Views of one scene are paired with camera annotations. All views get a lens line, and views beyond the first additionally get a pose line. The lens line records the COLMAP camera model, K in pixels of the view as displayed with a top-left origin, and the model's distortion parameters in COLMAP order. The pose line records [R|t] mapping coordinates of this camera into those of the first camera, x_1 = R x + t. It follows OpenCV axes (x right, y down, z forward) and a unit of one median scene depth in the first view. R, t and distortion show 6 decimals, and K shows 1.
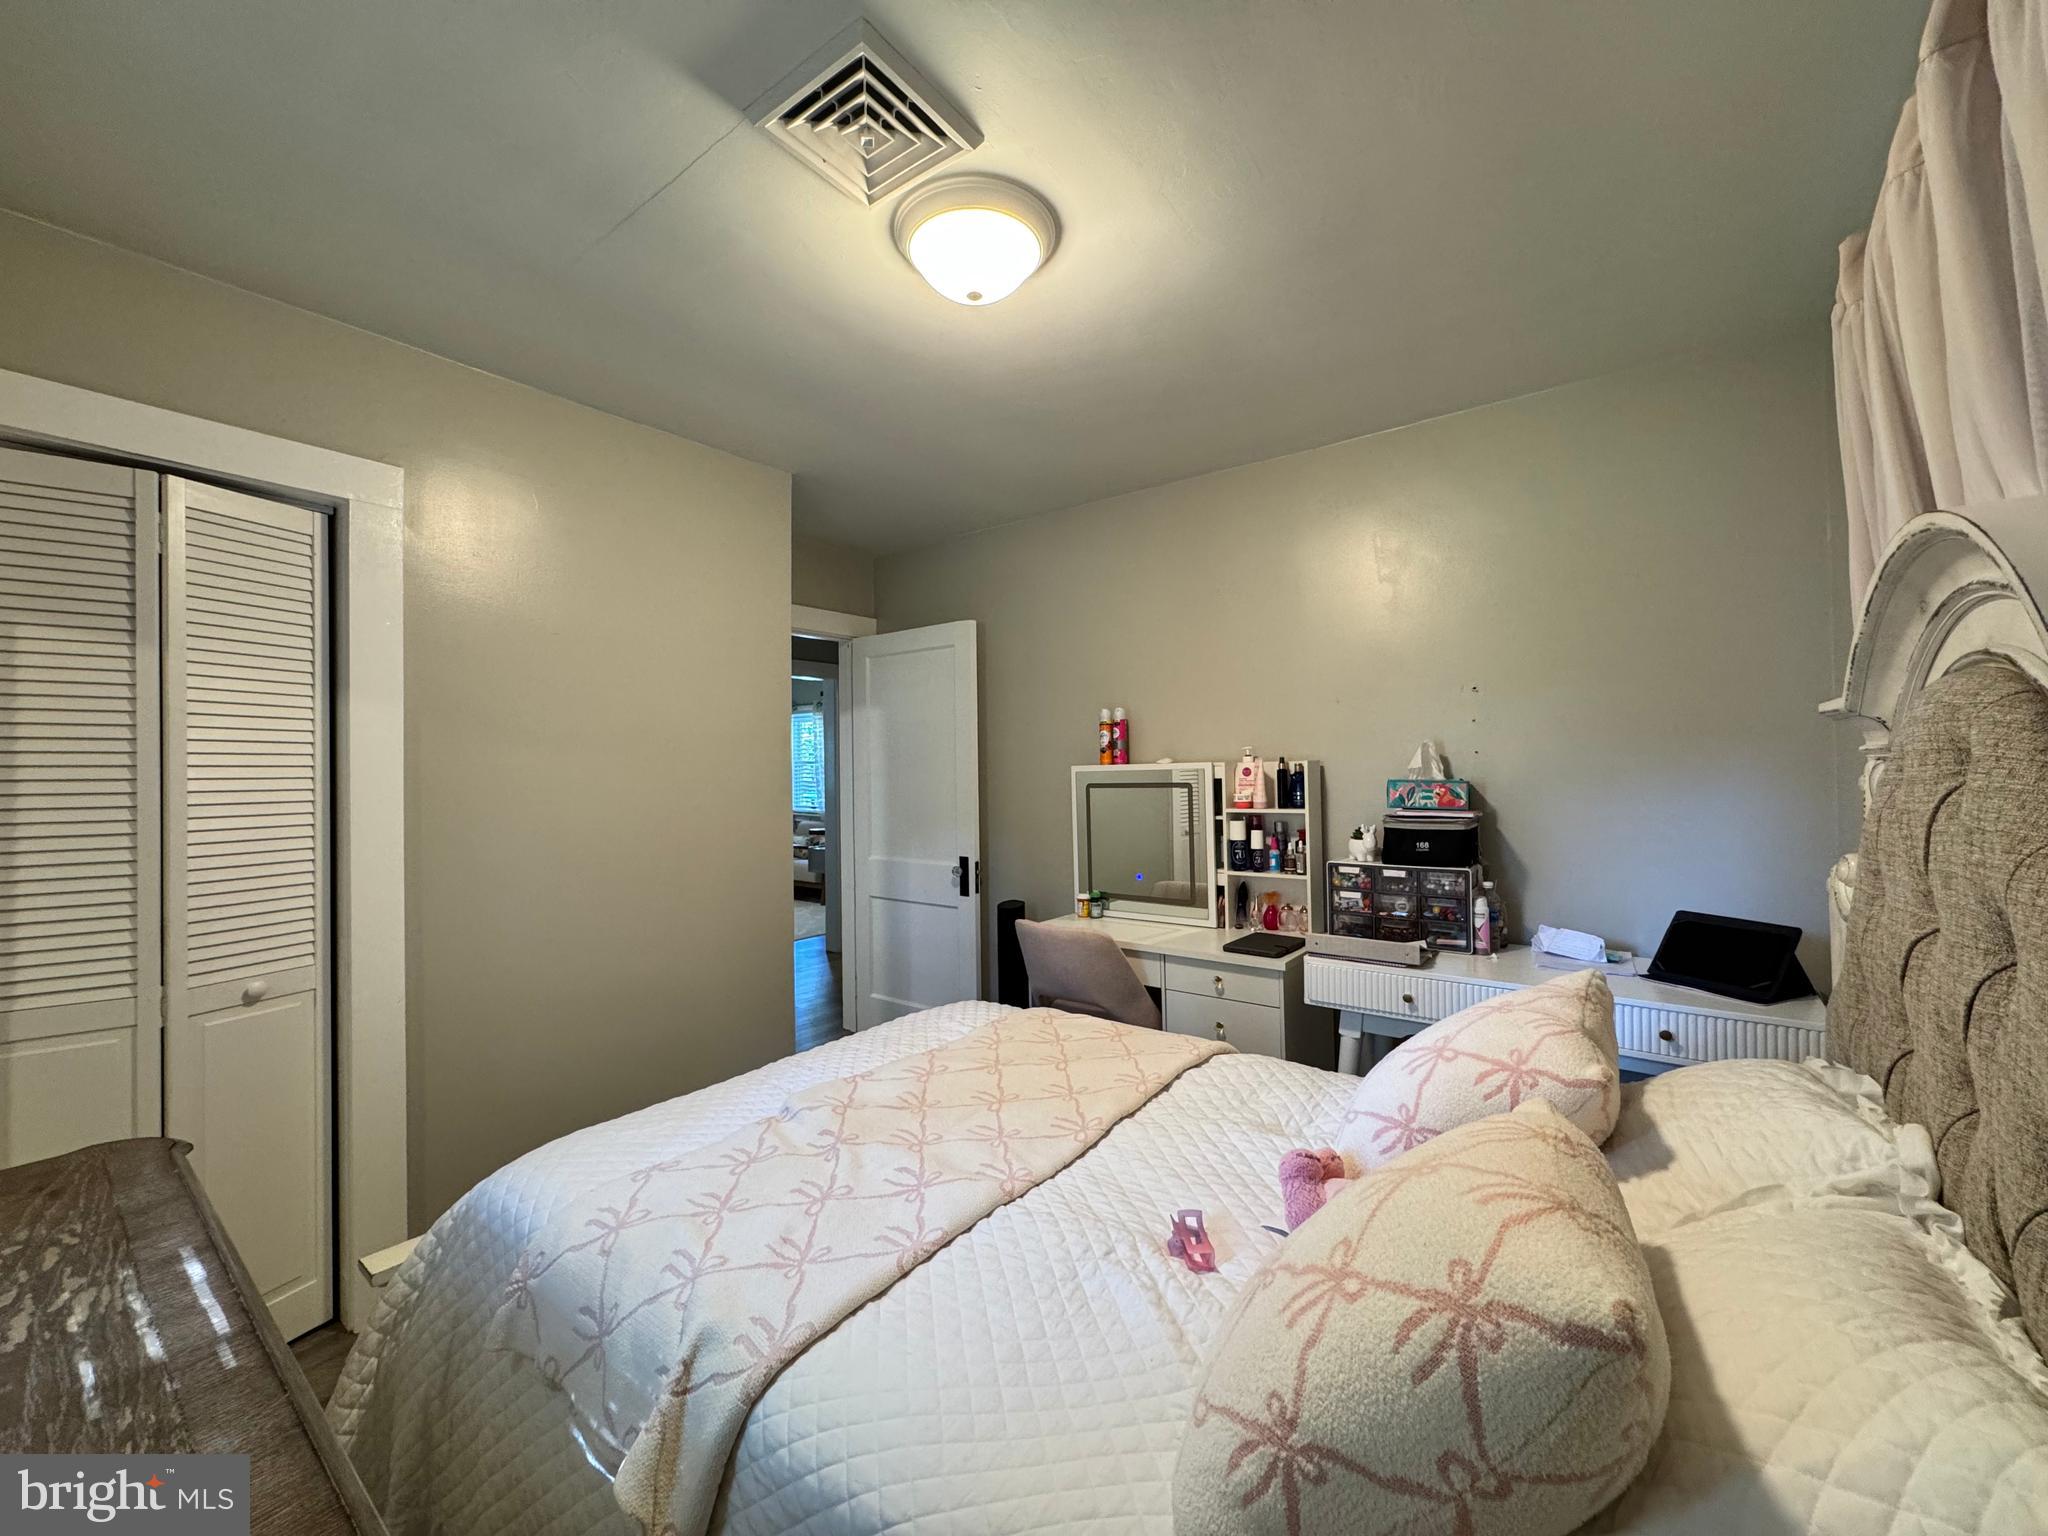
lens RADIAL K [[819.1, 0, 1012.3], [0, 819.1, 765.1], [0, 0, 1]] dist [-0.001792, -0.000039]
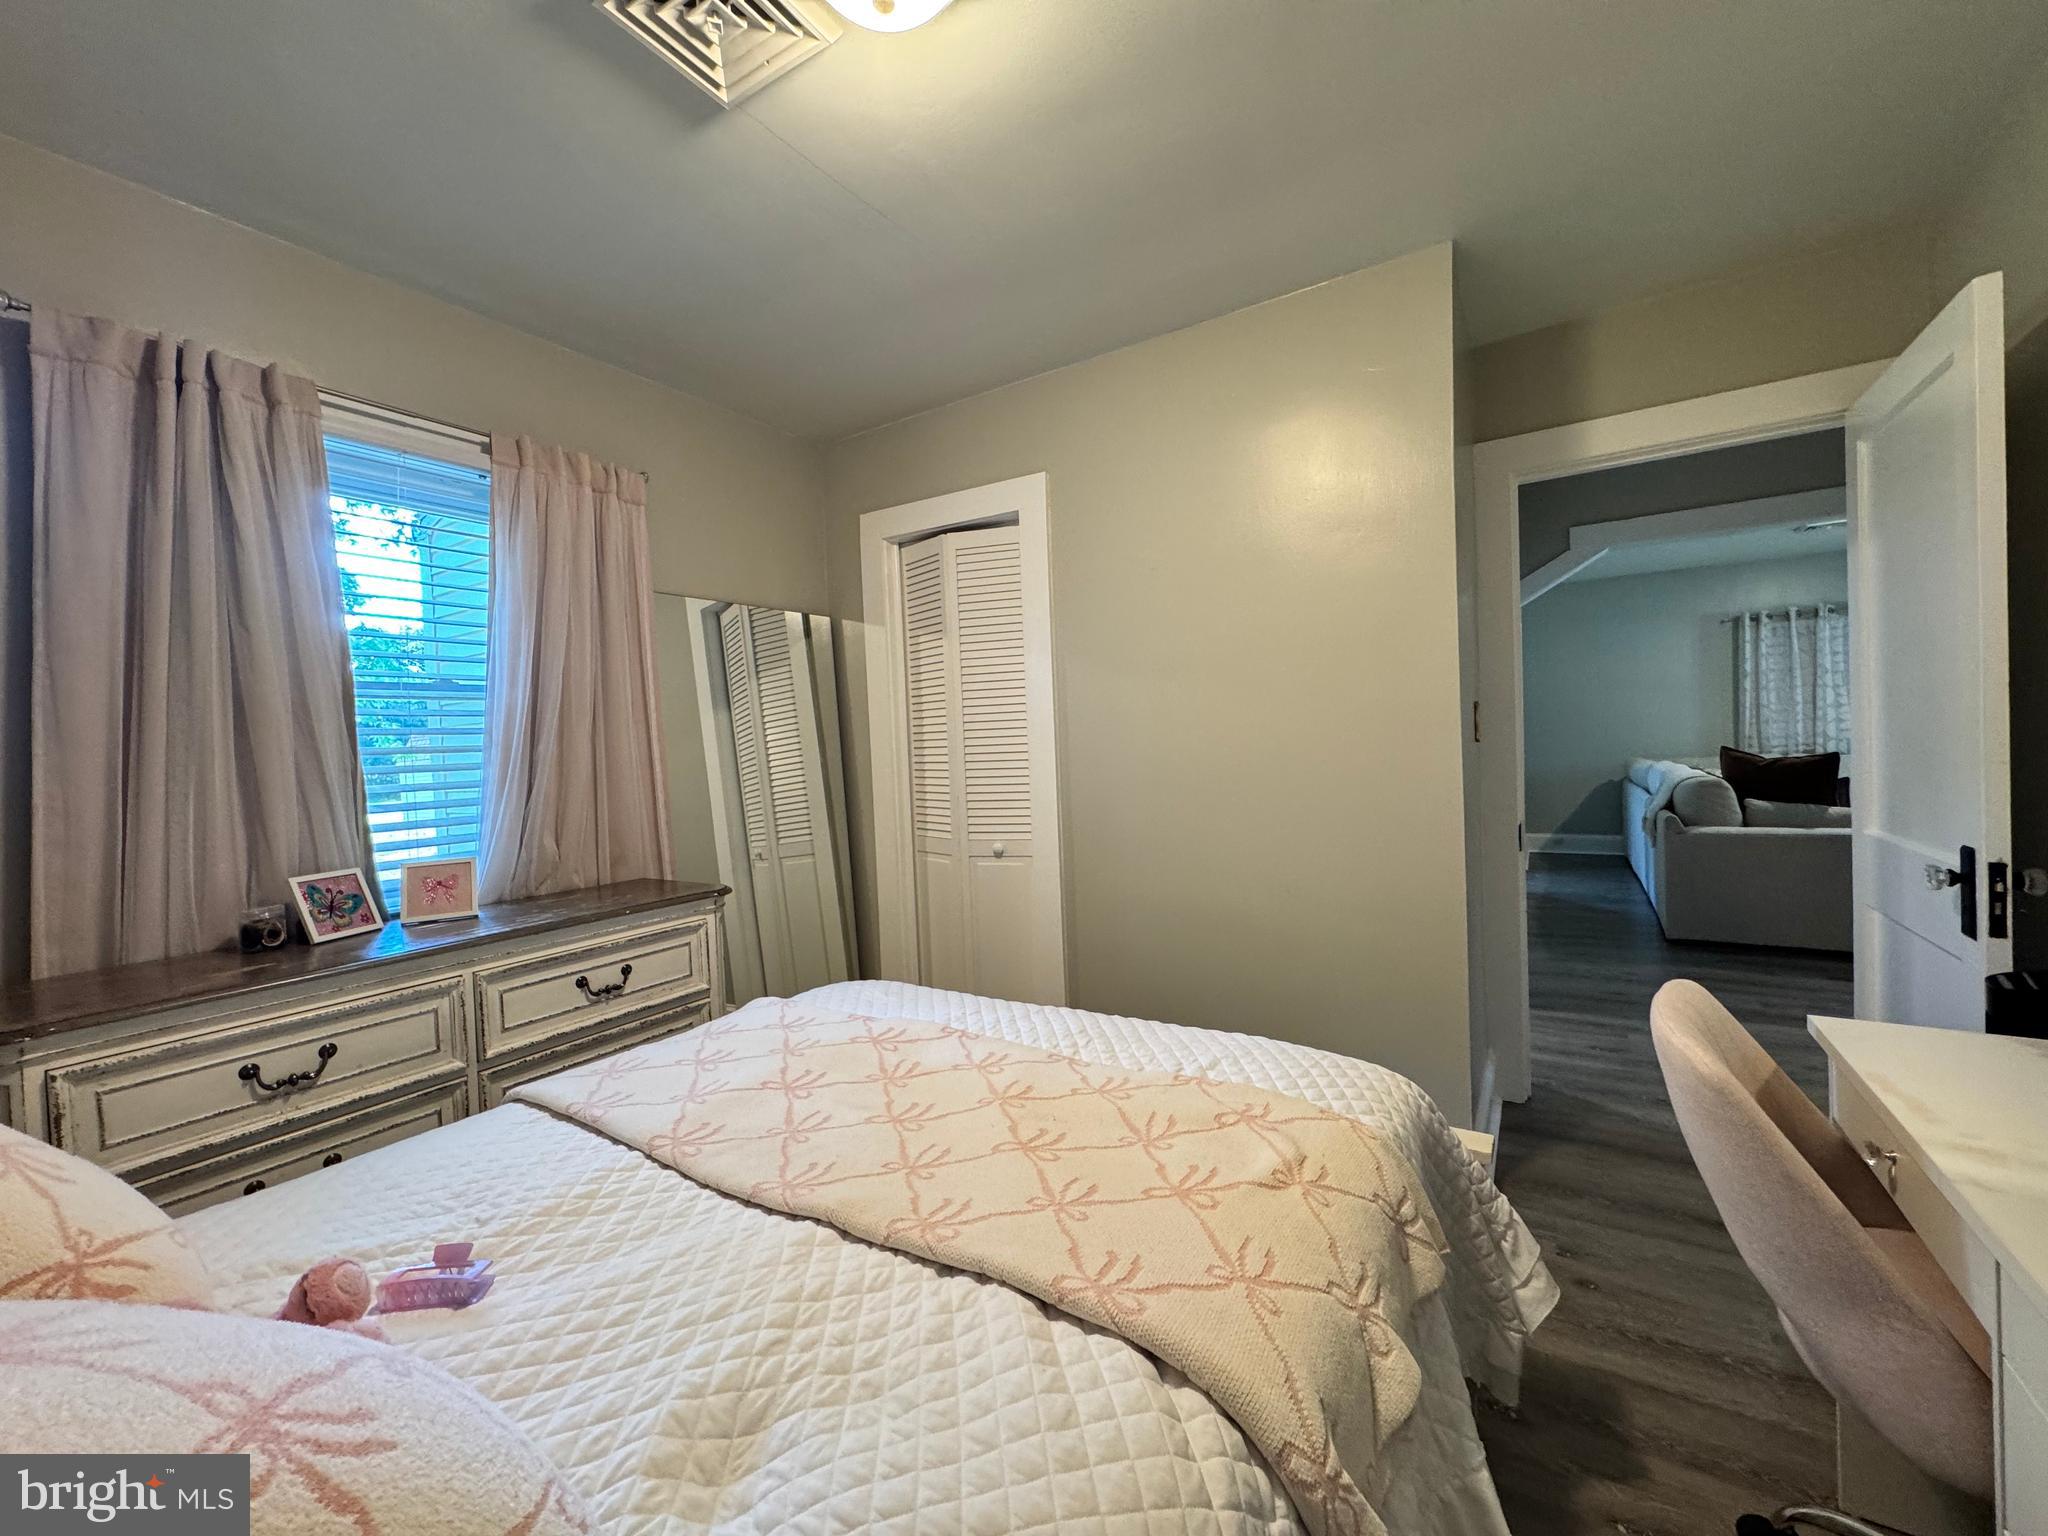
lens RADIAL K [[819.1, 0, 1012.3], [0, 819.1, 765.1], [0, 0, 1]] dist [-0.001792, -0.000039]
pose [[0.065024, 0.035436, -0.997254, 0.706921], [0.051681, 0.997908, 0.038829, 0.062947], [0.996544, -0.054064, 0.063057, 1.049651]]
